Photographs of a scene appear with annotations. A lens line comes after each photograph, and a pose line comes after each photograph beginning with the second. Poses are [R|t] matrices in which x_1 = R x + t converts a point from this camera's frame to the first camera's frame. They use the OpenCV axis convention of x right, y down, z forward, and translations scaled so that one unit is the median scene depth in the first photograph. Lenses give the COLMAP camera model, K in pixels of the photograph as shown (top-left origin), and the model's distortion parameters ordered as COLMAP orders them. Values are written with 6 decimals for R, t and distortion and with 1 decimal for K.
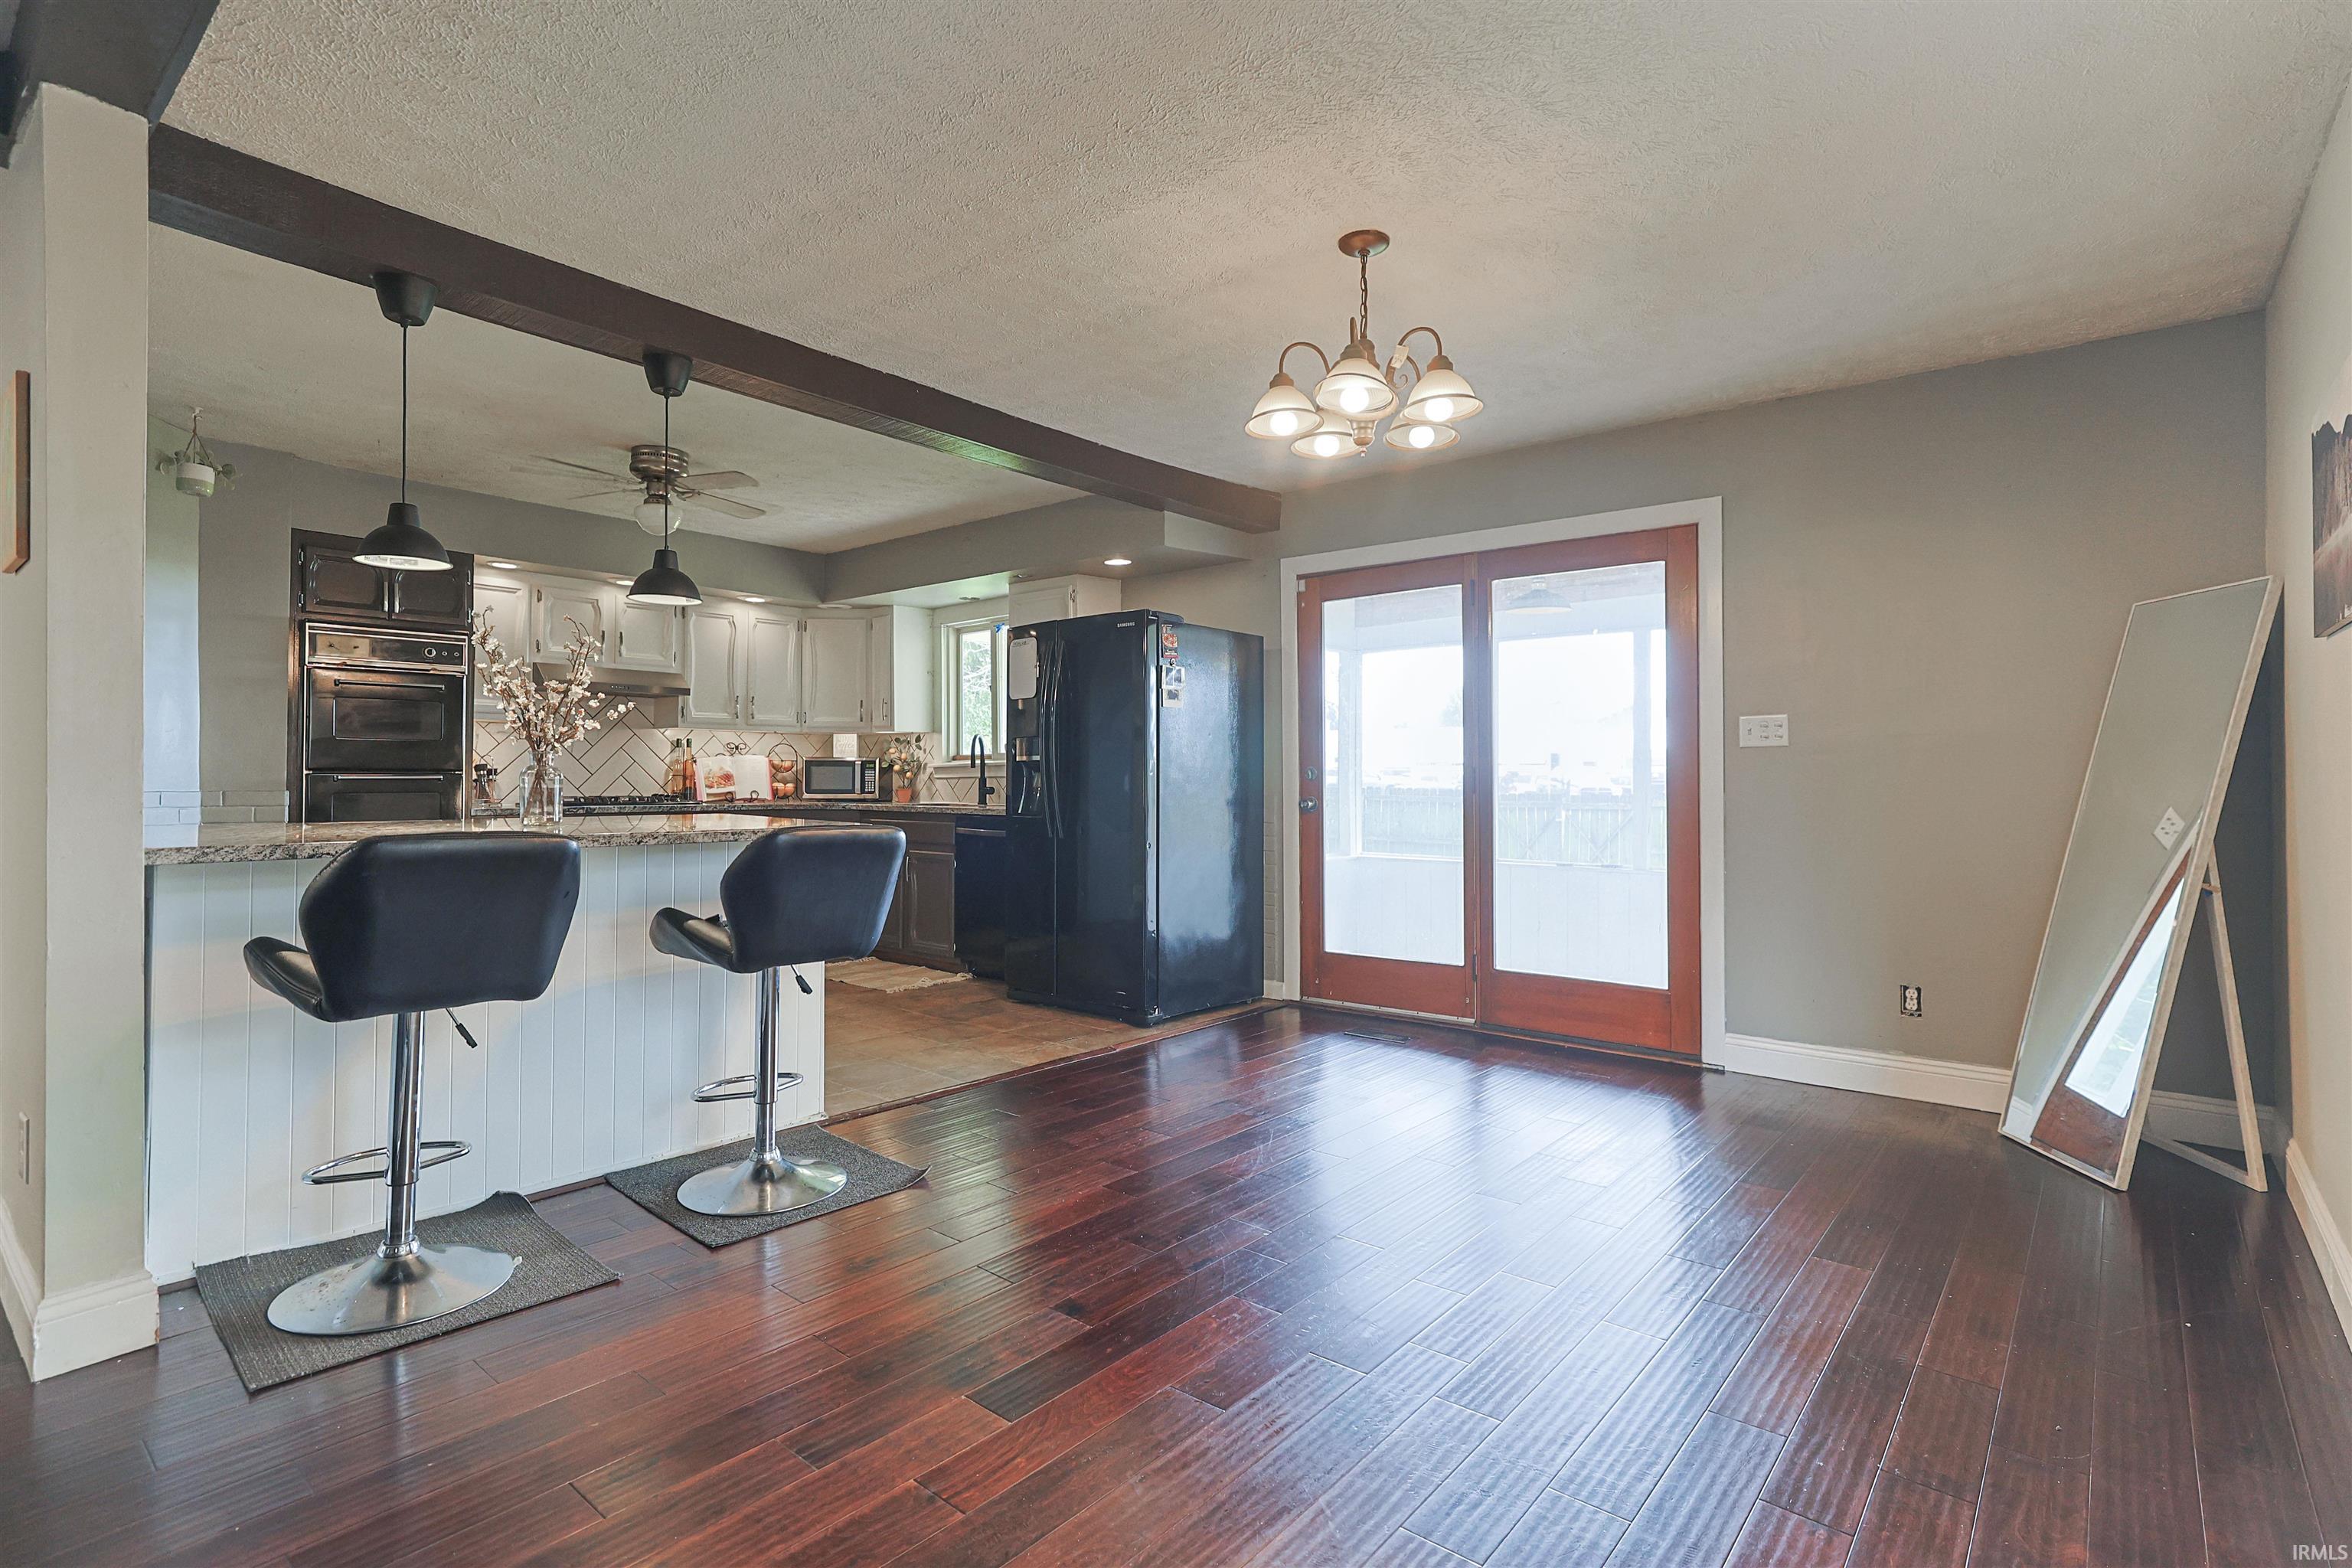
lens RADIAL K [[1149.9, 0, 1190.9], [0, 1149.9, 780.8], [0, 0, 1]] dist [-0.015896, 0.000054]
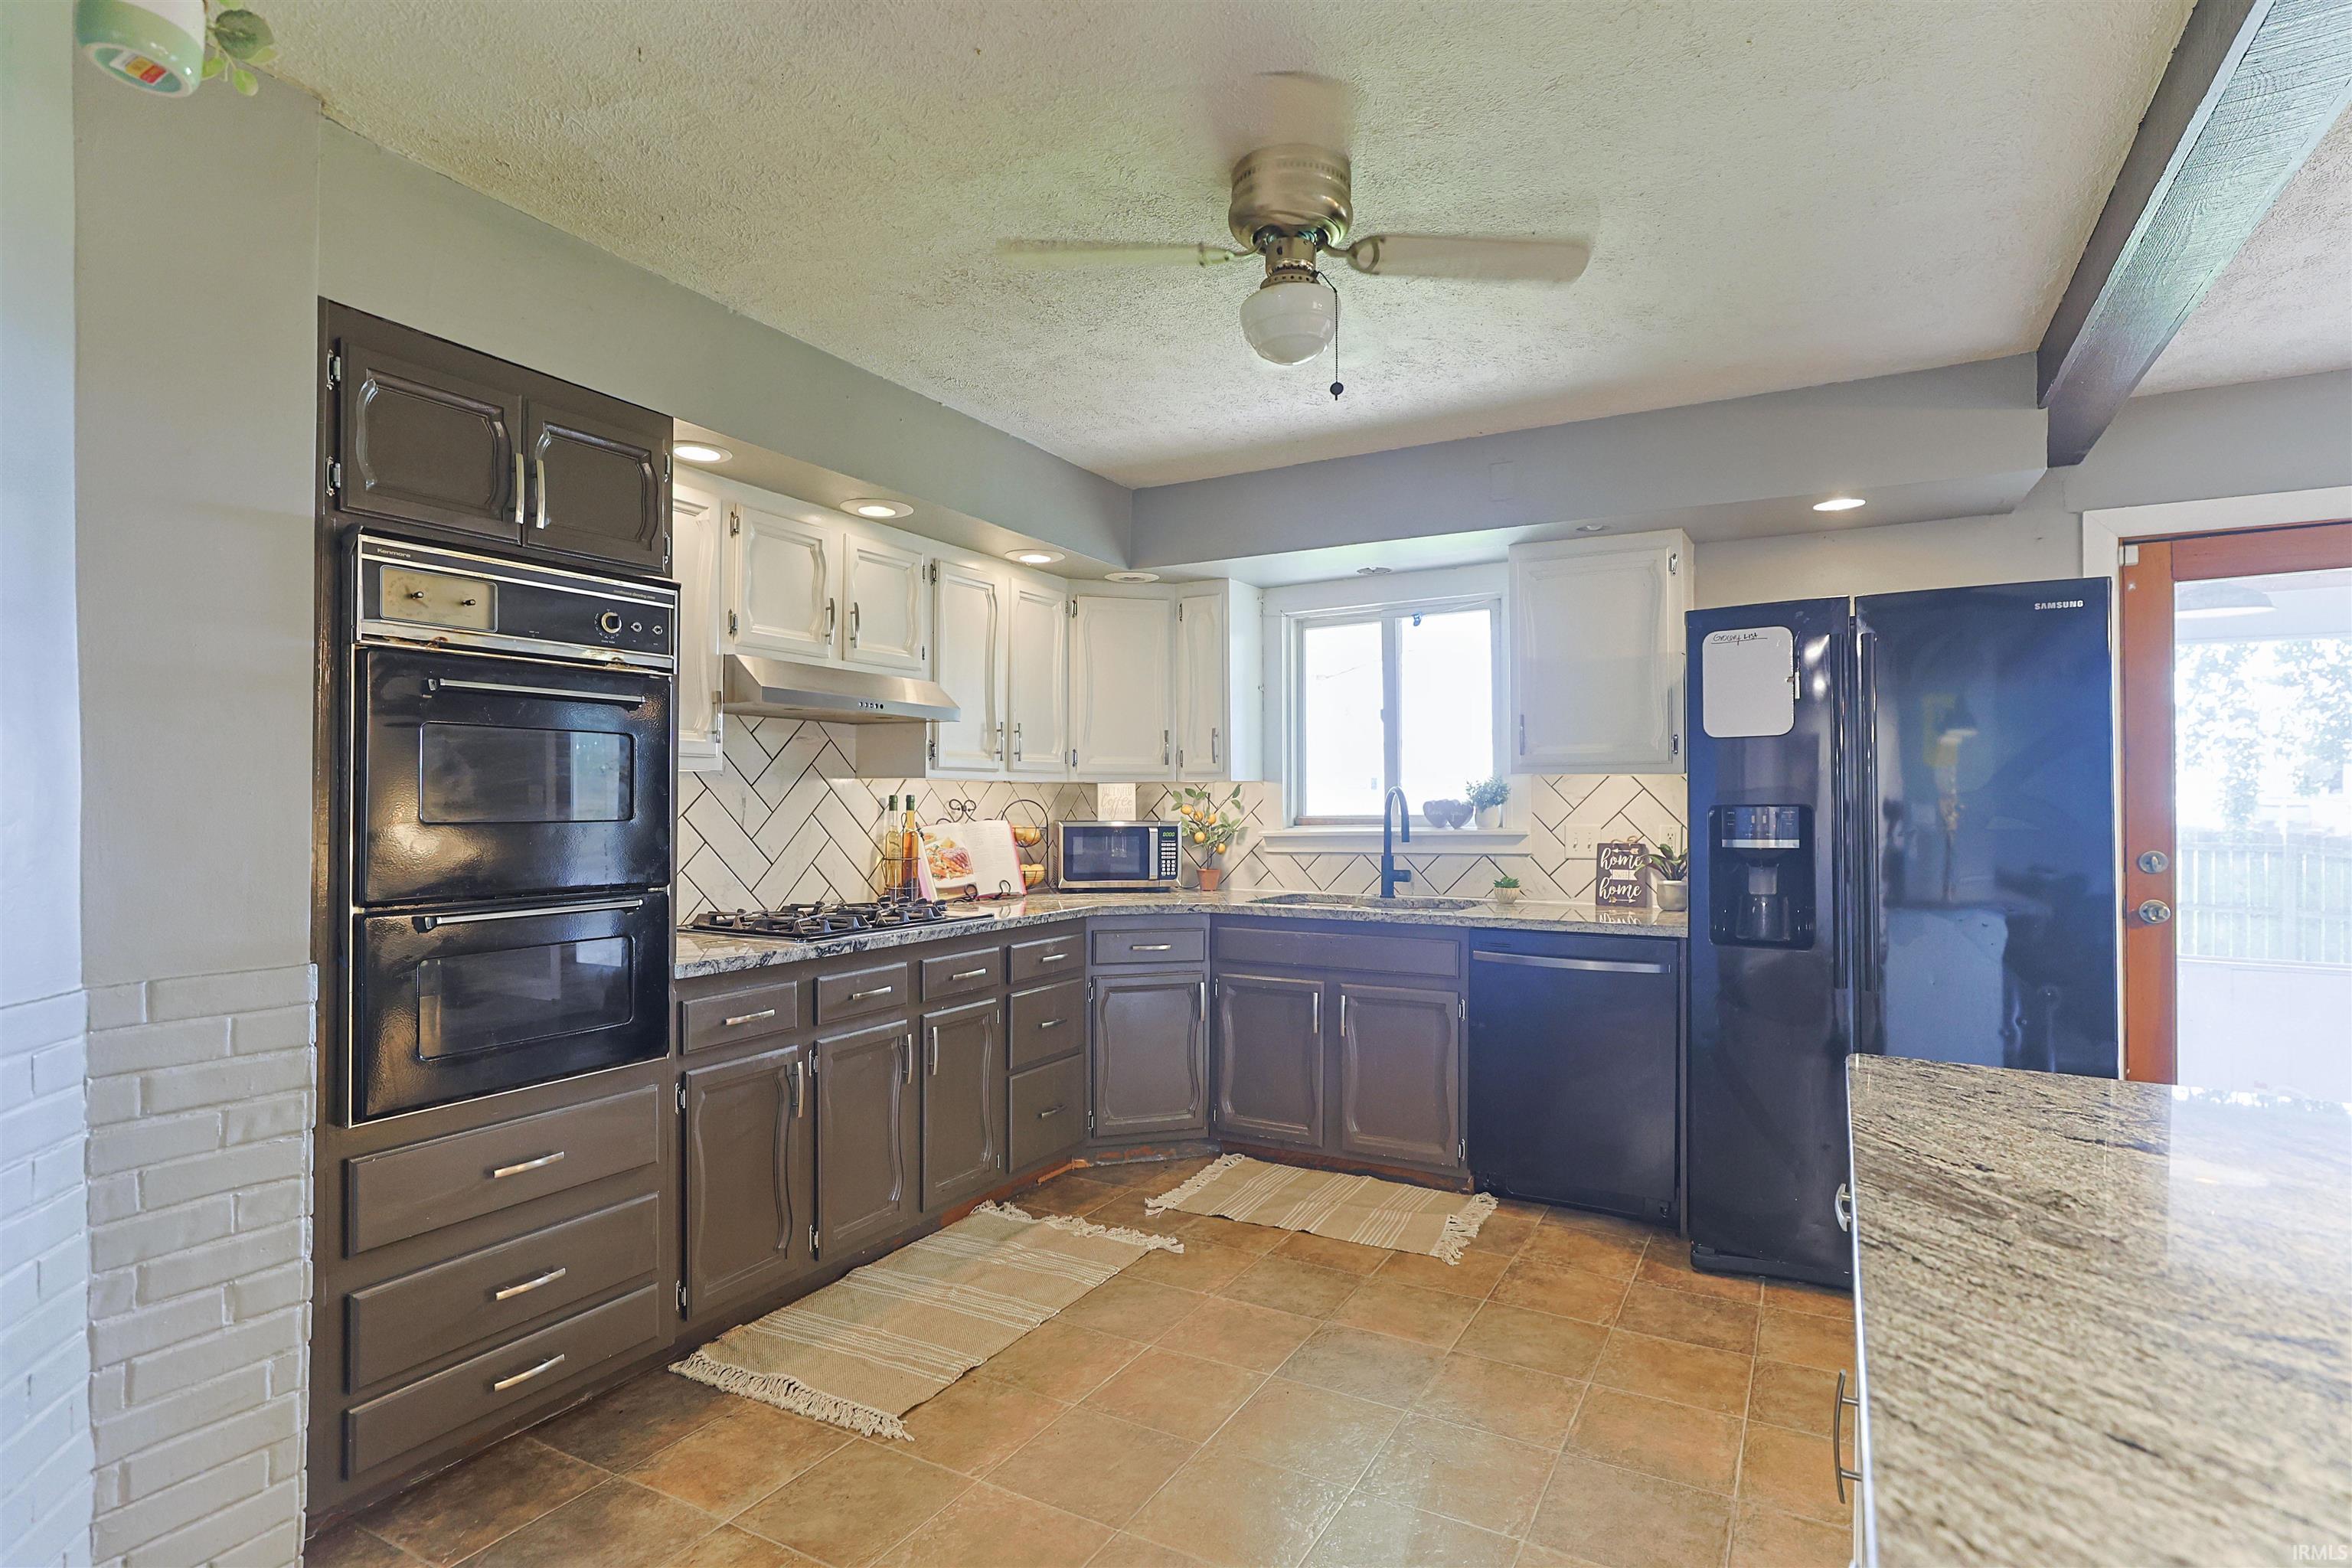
lens RADIAL K [[1149.9, 0, 1177.6], [0, 1149.9, 785.2], [0, 0, 1]] dist [-0.015896, 0.000054]
pose [[0.980096, -0.002315, 0.198510, -0.418240], [0.005482, 0.999866, -0.015406, -0.031803], [-0.198448, 0.016188, 0.979978, 0.402539]]
